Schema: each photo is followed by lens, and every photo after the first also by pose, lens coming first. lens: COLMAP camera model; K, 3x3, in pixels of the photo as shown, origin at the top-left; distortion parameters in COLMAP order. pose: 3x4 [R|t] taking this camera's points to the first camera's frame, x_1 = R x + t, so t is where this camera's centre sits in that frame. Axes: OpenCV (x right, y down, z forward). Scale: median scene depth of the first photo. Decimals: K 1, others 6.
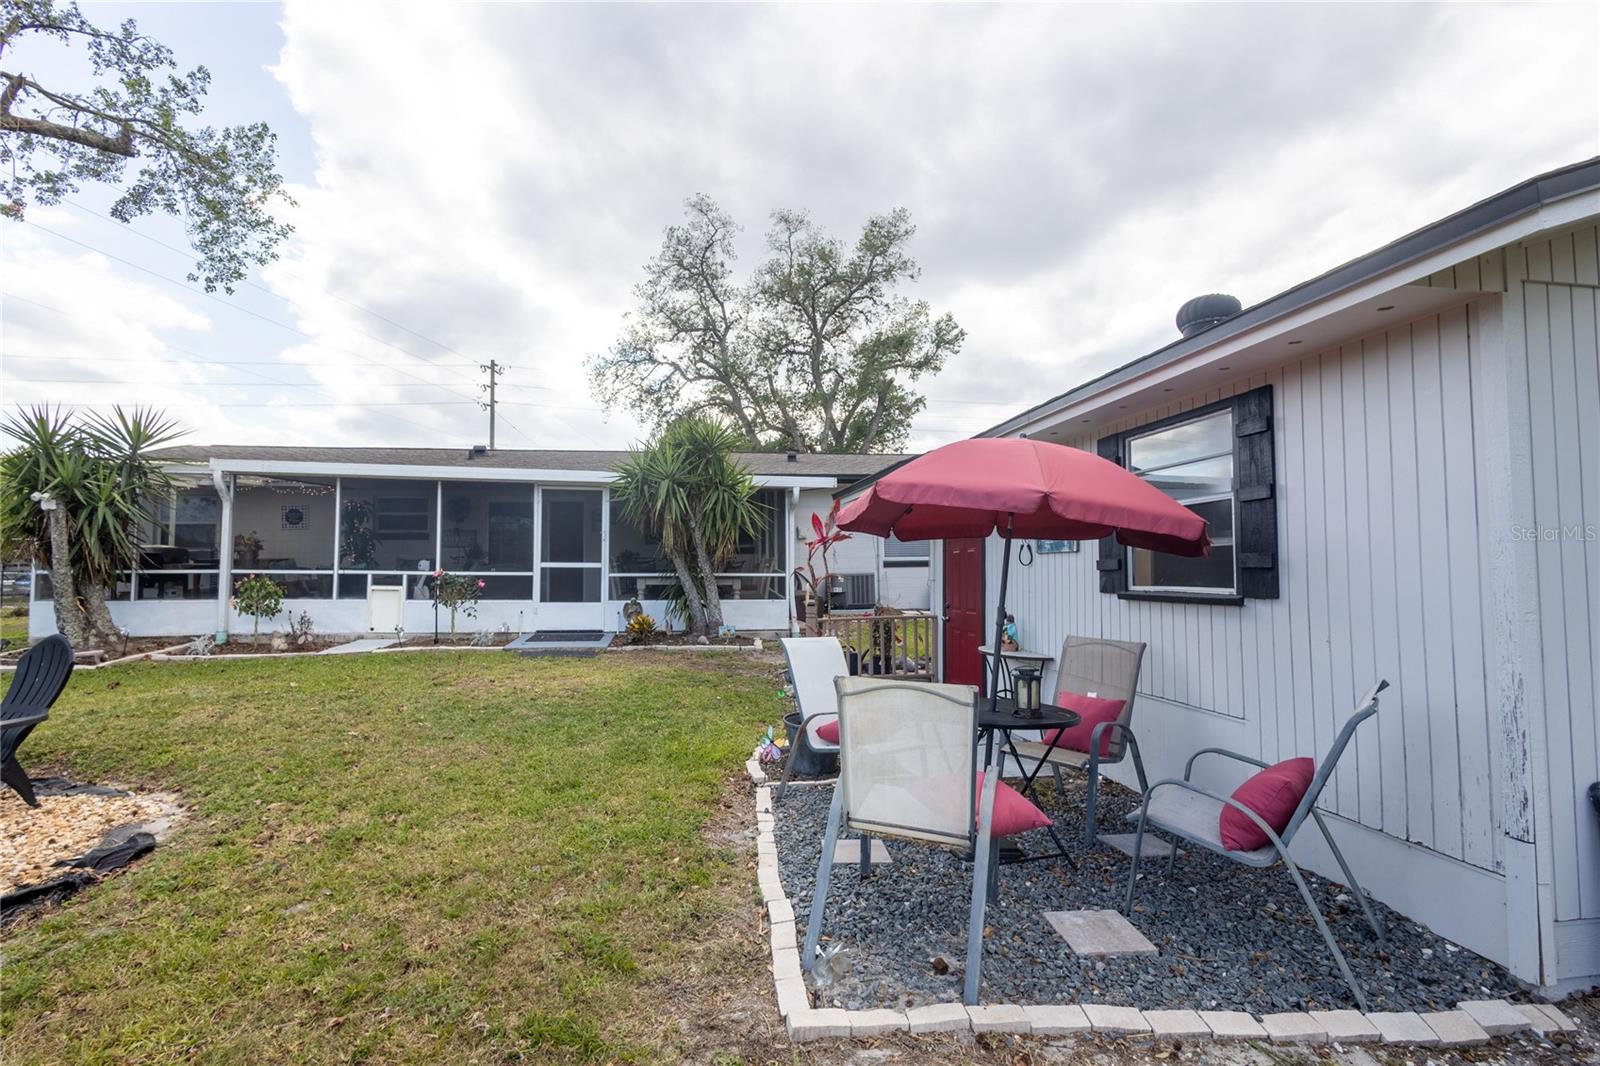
lens RADIAL K [[728.6, 0, 782.4], [0, 728.6, 532.8], [0, 0, 1]] dist [0.014038, -0.005396]
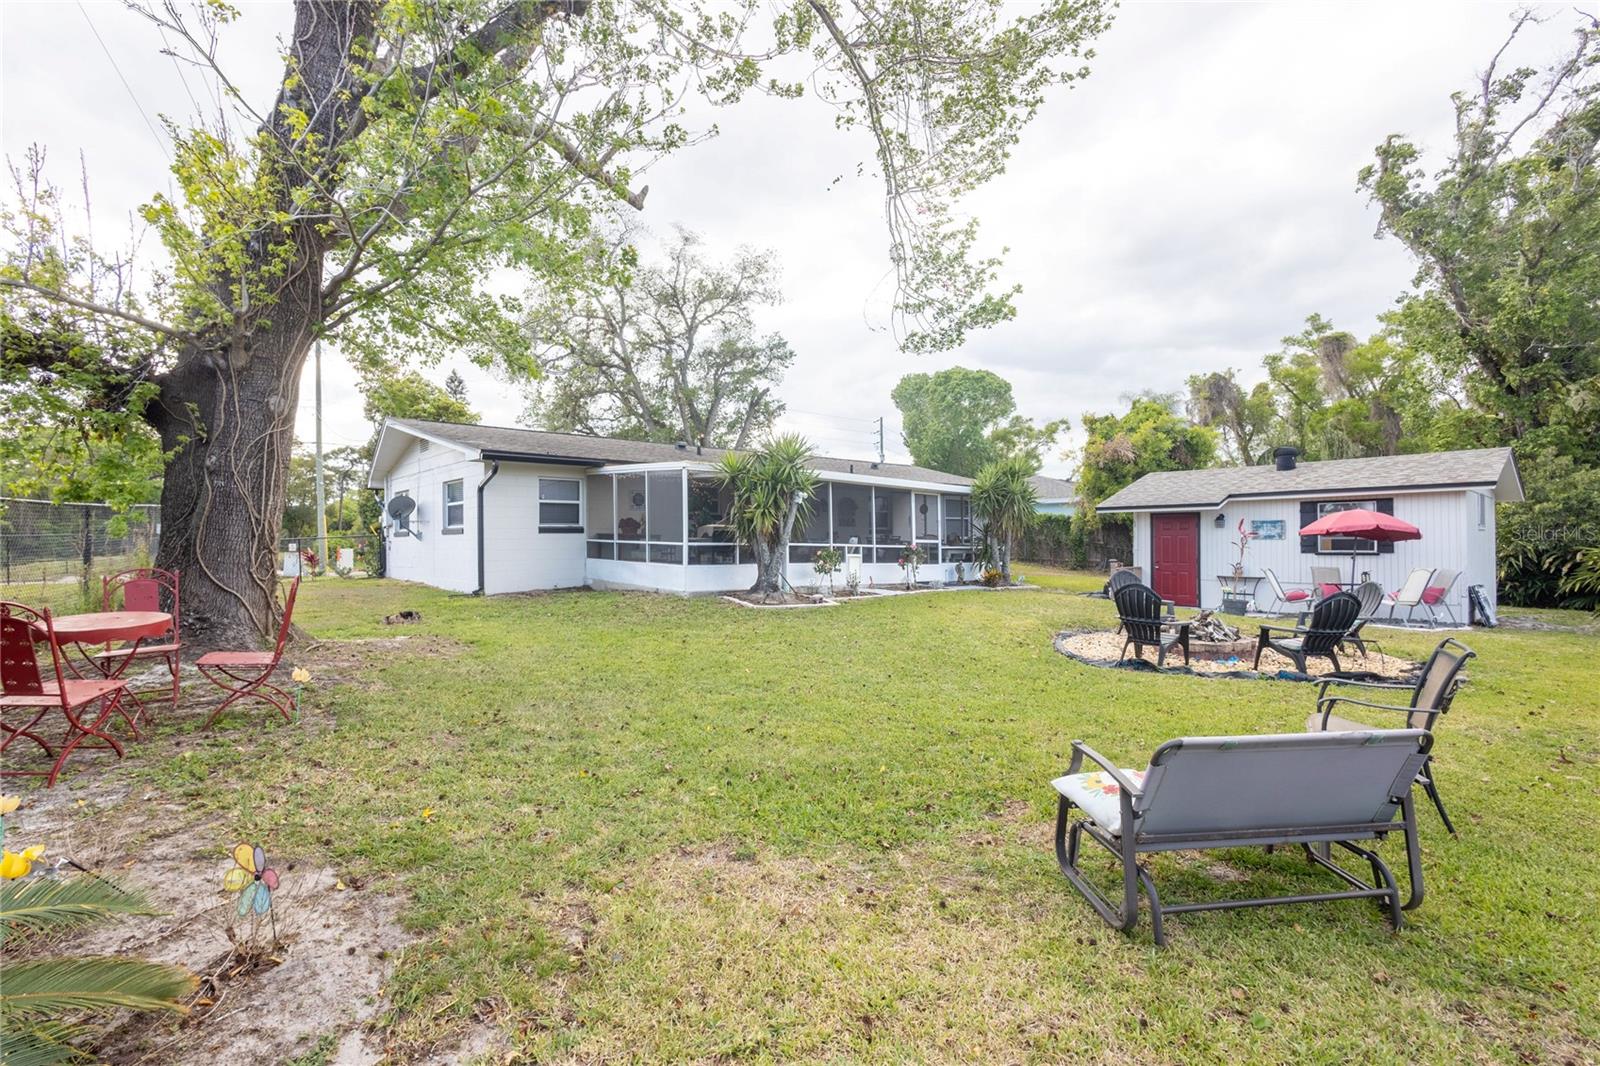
lens RADIAL K [[728.6, 0, 782.4], [0, 728.6, 532.8], [0, 0, 1]] dist [0.014038, -0.005396]
pose [[0.837481, 0.009389, 0.546385, -1.465240], [-0.031437, 0.999024, 0.031019, -0.013278], [-0.545561, -0.043154, 0.836960, -0.173448]]
